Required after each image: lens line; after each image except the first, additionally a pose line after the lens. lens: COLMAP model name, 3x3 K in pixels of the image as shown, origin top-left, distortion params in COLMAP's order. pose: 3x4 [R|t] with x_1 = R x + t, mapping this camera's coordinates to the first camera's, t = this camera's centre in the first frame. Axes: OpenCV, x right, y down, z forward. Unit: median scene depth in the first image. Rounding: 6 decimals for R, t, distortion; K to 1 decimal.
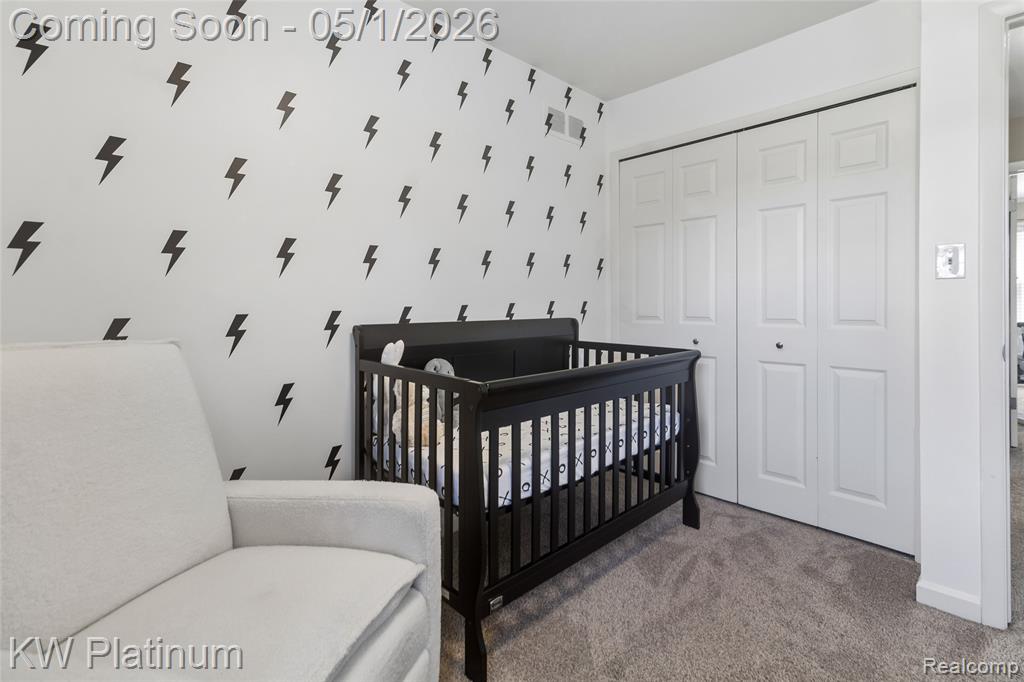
lens RADIAL K [[470.0, 0, 502.6], [0, 470.0, 316.3], [0, 0, 1]] dist [0.001002, 0.000260]
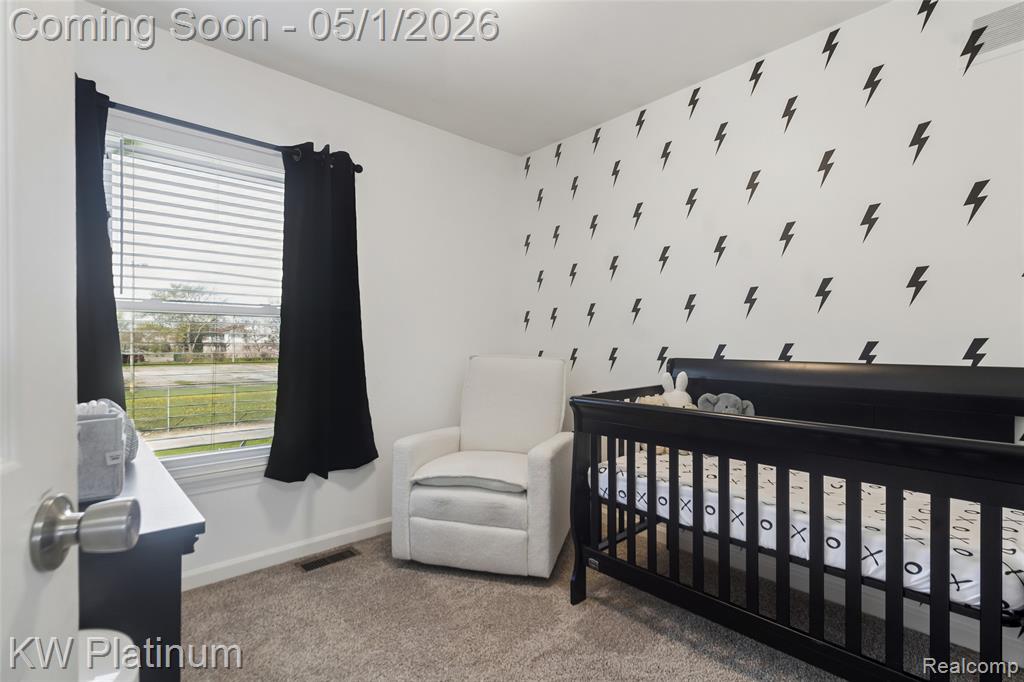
lens RADIAL K [[470.0, 0, 511.4], [0, 470.0, 337.7], [0, 0, 1]] dist [0.001002, 0.000260]
pose [[-0.024533, -0.000093, -0.999699, 0.981782], [-0.018241, 0.999834, 0.000354, -0.029273], [0.999533, 0.018244, -0.024531, 0.564453]]
